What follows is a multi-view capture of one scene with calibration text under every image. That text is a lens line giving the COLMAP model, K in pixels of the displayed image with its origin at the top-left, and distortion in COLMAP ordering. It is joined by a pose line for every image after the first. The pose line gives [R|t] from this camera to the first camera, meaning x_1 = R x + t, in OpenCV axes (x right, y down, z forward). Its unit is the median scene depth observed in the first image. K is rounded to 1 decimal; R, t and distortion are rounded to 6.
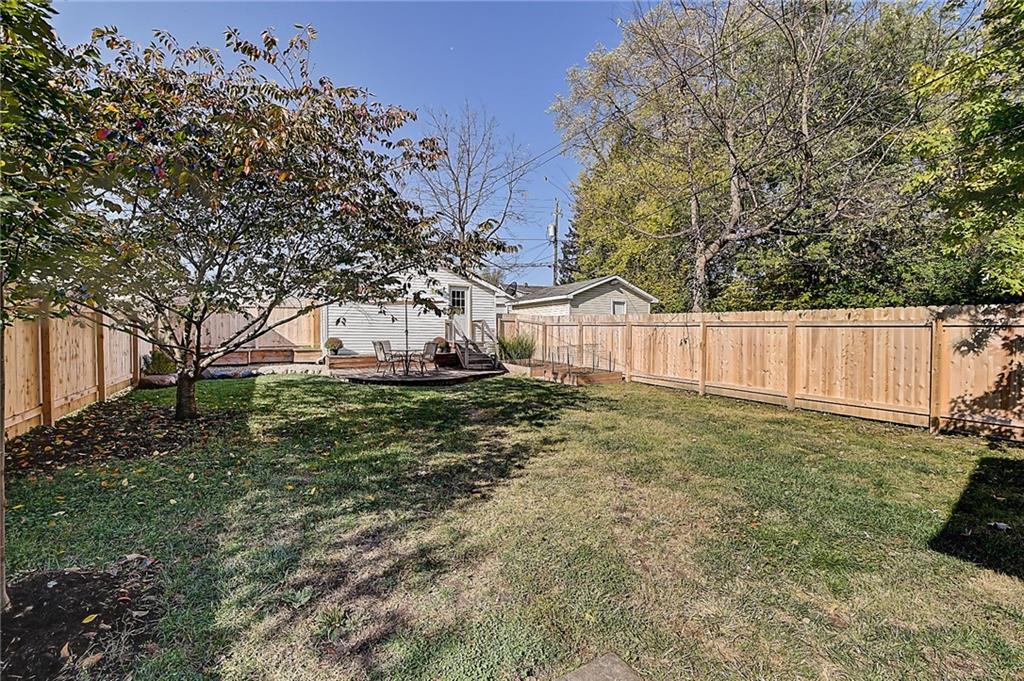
lens RADIAL K [[451.0, 0, 518.1], [0, 451.0, 340.9], [0, 0, 1]] dist [0.001920, -0.018139]
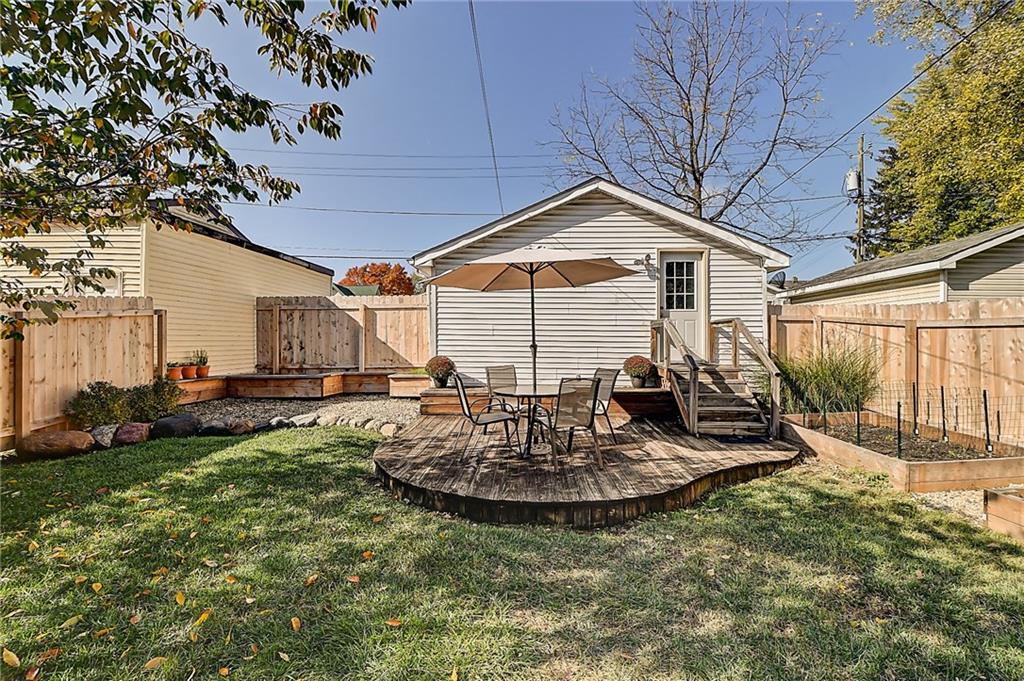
lens RADIAL K [[451.0, 0, 518.1], [0, 451.0, 340.9], [0, 0, 1]] dist [0.001920, -0.018139]
pose [[0.866604, -0.004908, -0.498972, -0.040480], [-0.005845, 0.999783, -0.019985, -0.013672], [0.498962, 0.020236, 0.866388, 0.489439]]
